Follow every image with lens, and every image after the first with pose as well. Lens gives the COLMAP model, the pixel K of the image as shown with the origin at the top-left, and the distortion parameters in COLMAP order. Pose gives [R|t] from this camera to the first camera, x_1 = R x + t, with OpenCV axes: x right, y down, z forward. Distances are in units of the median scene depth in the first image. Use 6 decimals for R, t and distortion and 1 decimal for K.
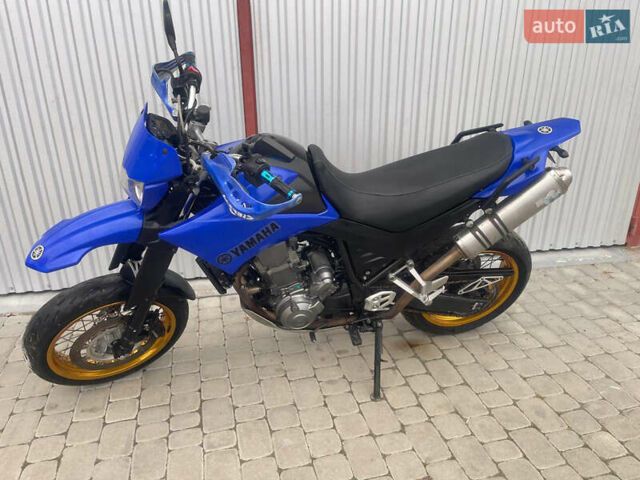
lens RADIAL K [[485.4, 0, 320.1], [0, 485.4, 243.0], [0, 0, 1]] dist [0.066510, -0.084401]
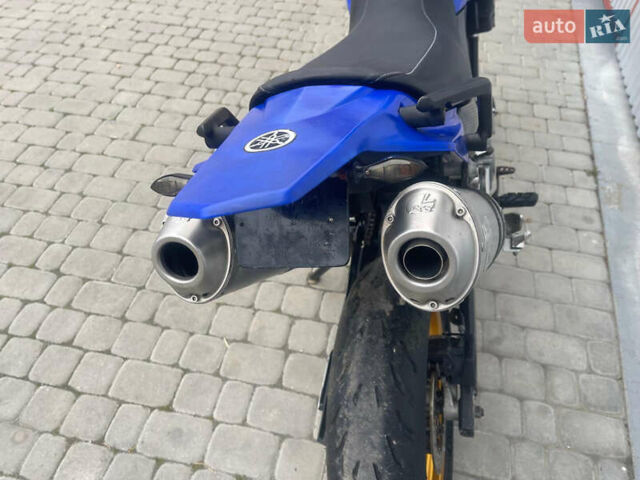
lens RADIAL K [[485.4, 0, 320.3], [0, 485.4, 245.2], [0, 0, 1]] dist [0.066510, -0.084401]
pose [[-0.437599, 0.667907, -0.602003, 0.596361], [-0.374971, 0.472963, 0.797310, -0.390881], [0.817254, 0.574635, 0.043478, 0.988625]]
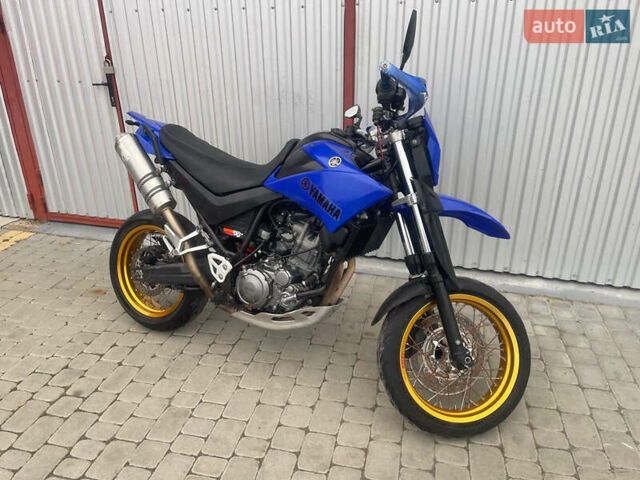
lens RADIAL K [[485.4, 0, 318.5], [0, 485.4, 245.6], [0, 0, 1]] dist [0.066510, -0.084401]
pose [[0.891024, 0.179478, -0.416970, 0.436376], [-0.168769, 0.983656, 0.062757, -0.026601], [0.421419, 0.014454, 0.906751, -0.055124]]
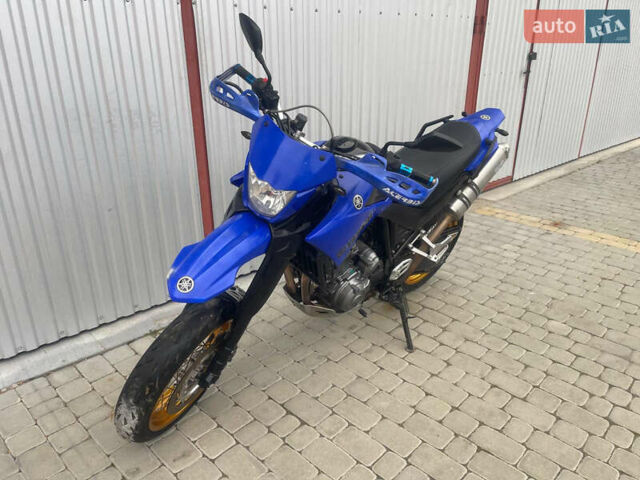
lens RADIAL K [[485.4, 0, 323.3], [0, 485.4, 241.5], [0, 0, 1]] dist [0.066510, -0.084401]
pose [[0.846535, -0.193663, 0.495856, -0.634253], [0.198740, 0.979104, 0.043109, -0.037854], [-0.493843, 0.062053, 0.867334, 0.058291]]
